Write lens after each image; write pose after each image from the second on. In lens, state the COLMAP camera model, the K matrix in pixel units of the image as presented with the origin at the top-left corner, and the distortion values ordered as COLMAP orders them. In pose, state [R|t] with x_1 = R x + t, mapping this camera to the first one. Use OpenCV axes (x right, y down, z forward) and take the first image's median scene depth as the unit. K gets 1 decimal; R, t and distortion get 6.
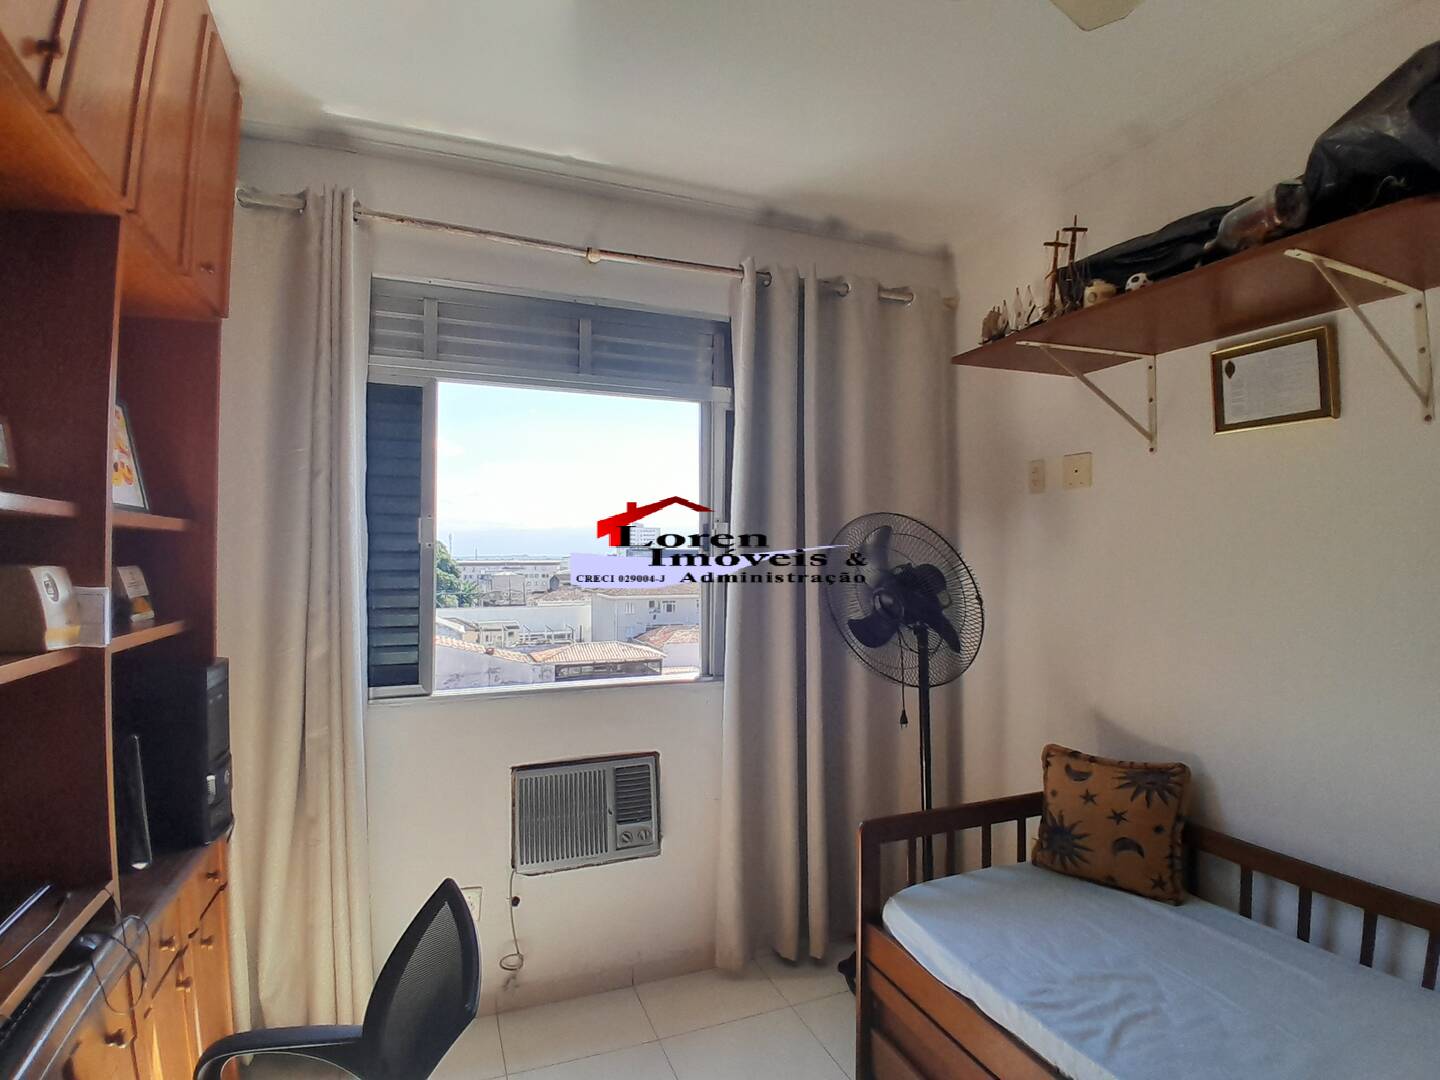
lens RADIAL K [[714.4, 0, 718.2], [0, 714.4, 539.5], [0, 0, 1]] dist [0.006278, -0.046578]
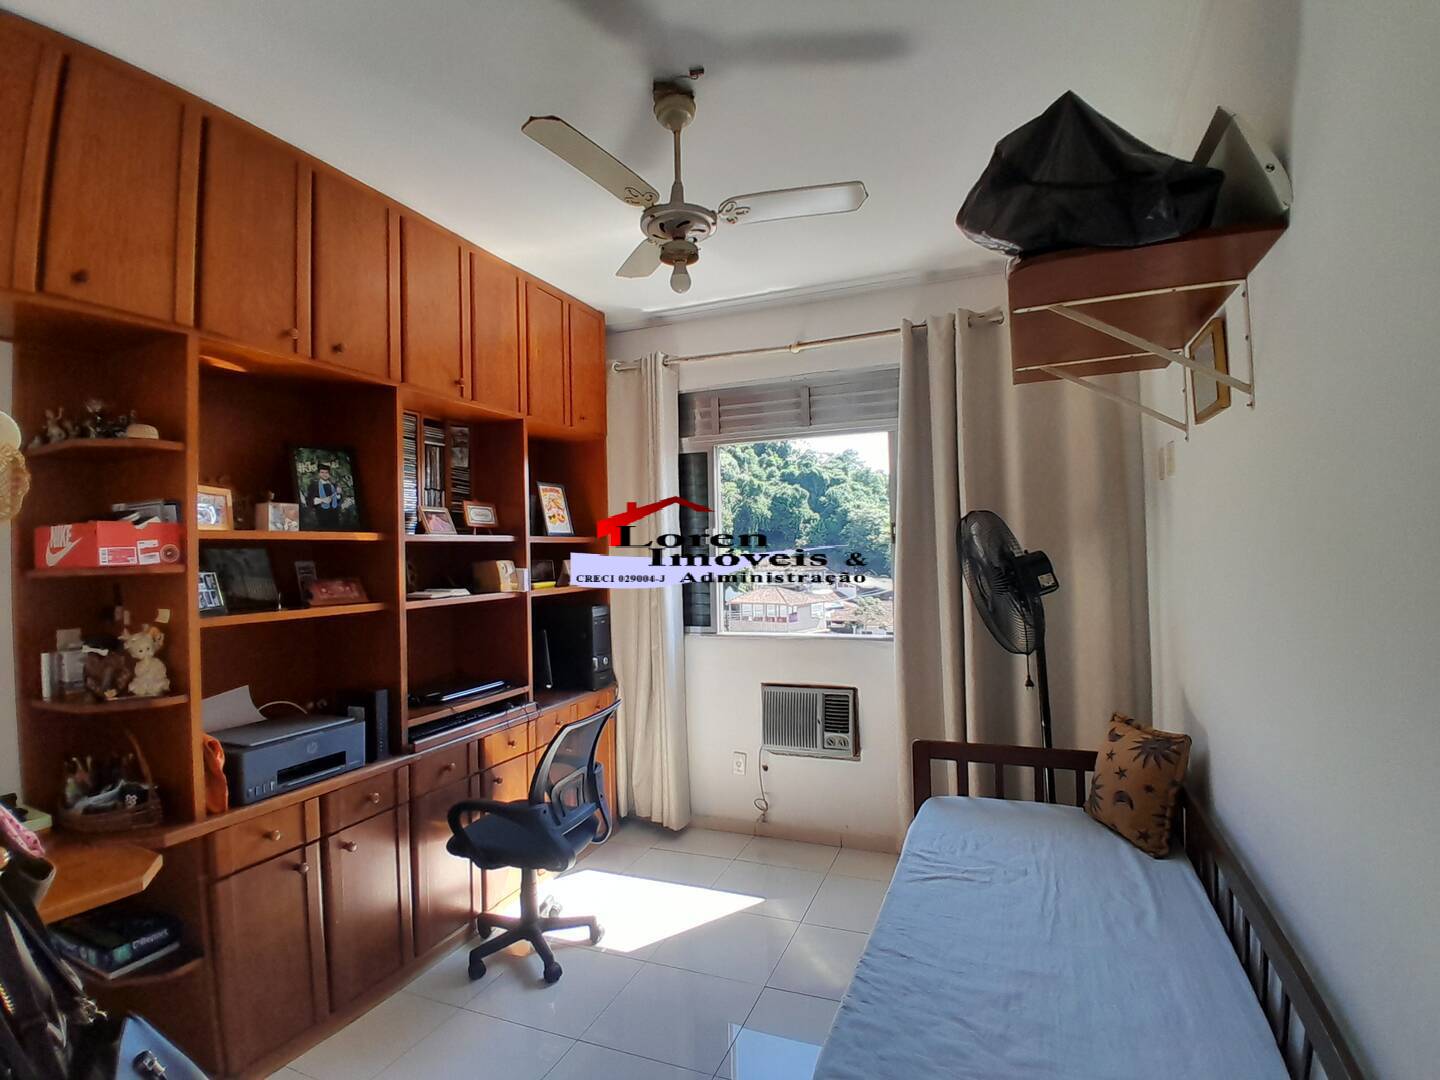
lens RADIAL K [[714.4, 0, 718.2], [0, 714.4, 539.5], [0, 0, 1]] dist [0.006278, -0.046578]
pose [[0.722315, -0.028816, -0.690963, 0.909884], [0.039878, 0.999205, 0.000017, -0.005852], [0.690413, -0.027566, 0.722890, -0.253800]]
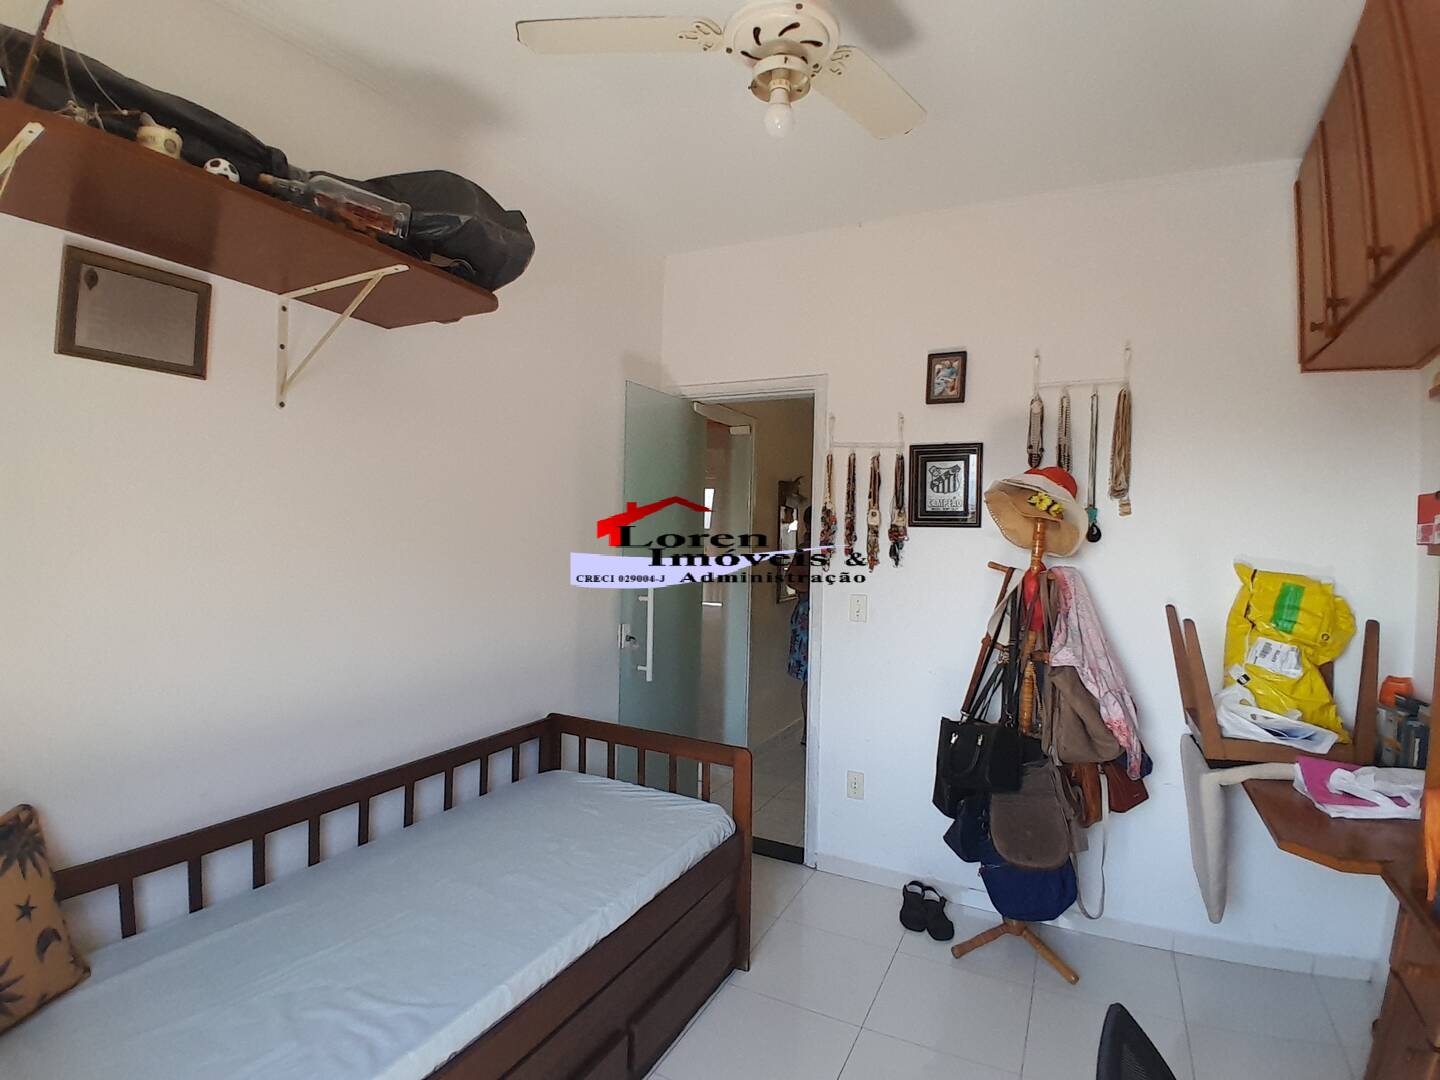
lens RADIAL K [[714.4, 0, 718.2], [0, 714.4, 539.5], [0, 0, 1]] dist [0.006278, -0.046578]
pose [[-0.669865, -0.053471, 0.740555, -0.314254], [-0.059216, 0.998074, 0.018501, -0.007148], [-0.740118, -0.031460, -0.671741, 0.962034]]
